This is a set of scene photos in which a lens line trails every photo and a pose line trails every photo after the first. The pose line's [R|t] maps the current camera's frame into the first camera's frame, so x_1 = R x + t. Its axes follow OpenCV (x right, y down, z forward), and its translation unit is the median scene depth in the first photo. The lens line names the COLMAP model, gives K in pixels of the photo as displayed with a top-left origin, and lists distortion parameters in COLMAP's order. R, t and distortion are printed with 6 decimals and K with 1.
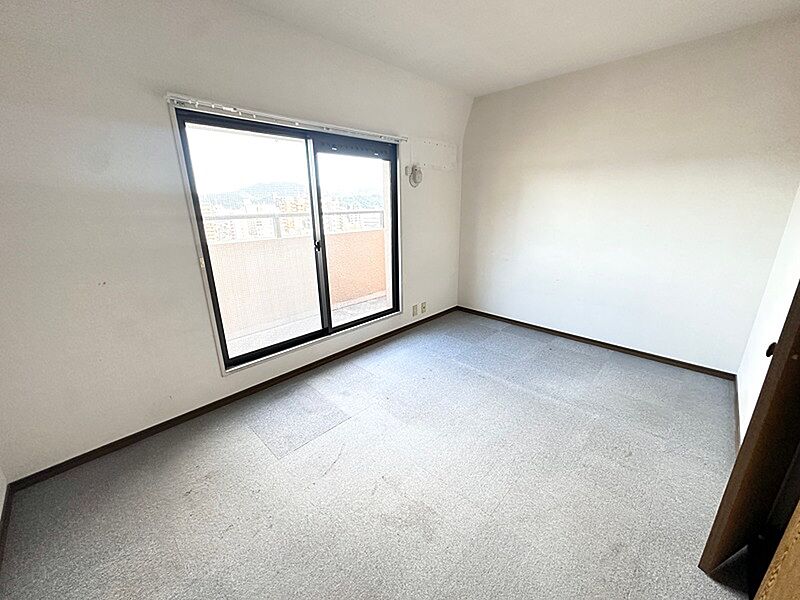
lens RADIAL K [[320.3, 0, 400.0], [0, 320.3, 300.0], [0, 0, 1]] dist [-0.000693, 0.000263]
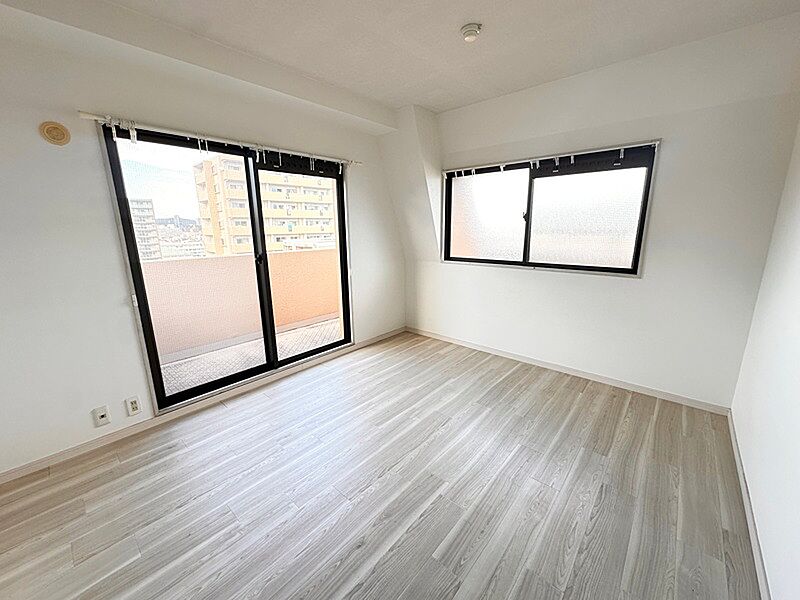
lens RADIAL K [[320.3, 0, 400.0], [0, 320.3, 300.0], [0, 0, 1]] dist [-0.000693, 0.000263]
pose [[0.999038, -0.007010, 0.043285, 0.094991], [0.009761, 0.997923, -0.063678, -0.025076], [-0.042748, 0.064039, 0.997031, 0.081989]]
